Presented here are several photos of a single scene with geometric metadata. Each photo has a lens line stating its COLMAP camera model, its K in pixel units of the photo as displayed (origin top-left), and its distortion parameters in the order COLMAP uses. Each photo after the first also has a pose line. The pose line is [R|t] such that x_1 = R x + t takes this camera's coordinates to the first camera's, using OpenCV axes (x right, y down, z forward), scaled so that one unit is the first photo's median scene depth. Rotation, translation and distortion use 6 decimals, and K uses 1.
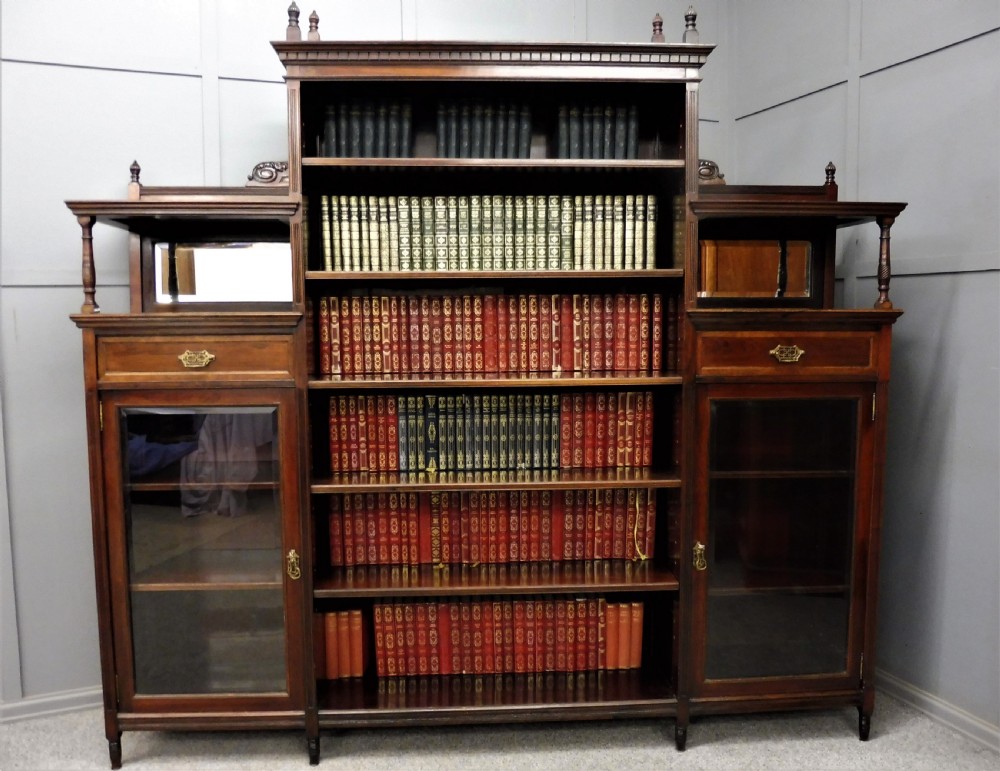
lens RADIAL K [[800.5, 0, 480.0], [0, 800.5, 376.7], [0, 0, 1]] dist [-0.047780, 0.008028]
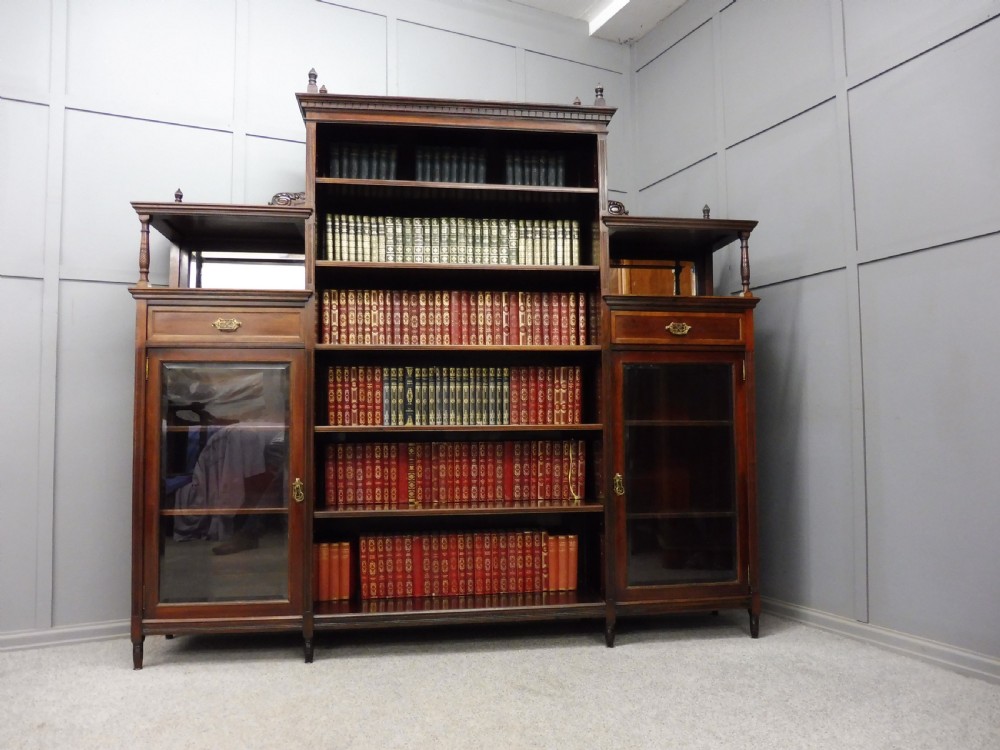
lens RADIAL K [[734.4, 0, 501.3], [0, 734.4, 377.9], [0, 0, 1]] dist [-0.036265, 0.001966]
pose [[0.996145, 0.004602, 0.087605, -0.017088], [0.008356, 0.989105, -0.146977, 0.215538], [-0.087327, 0.147142, 0.985253, -0.168256]]
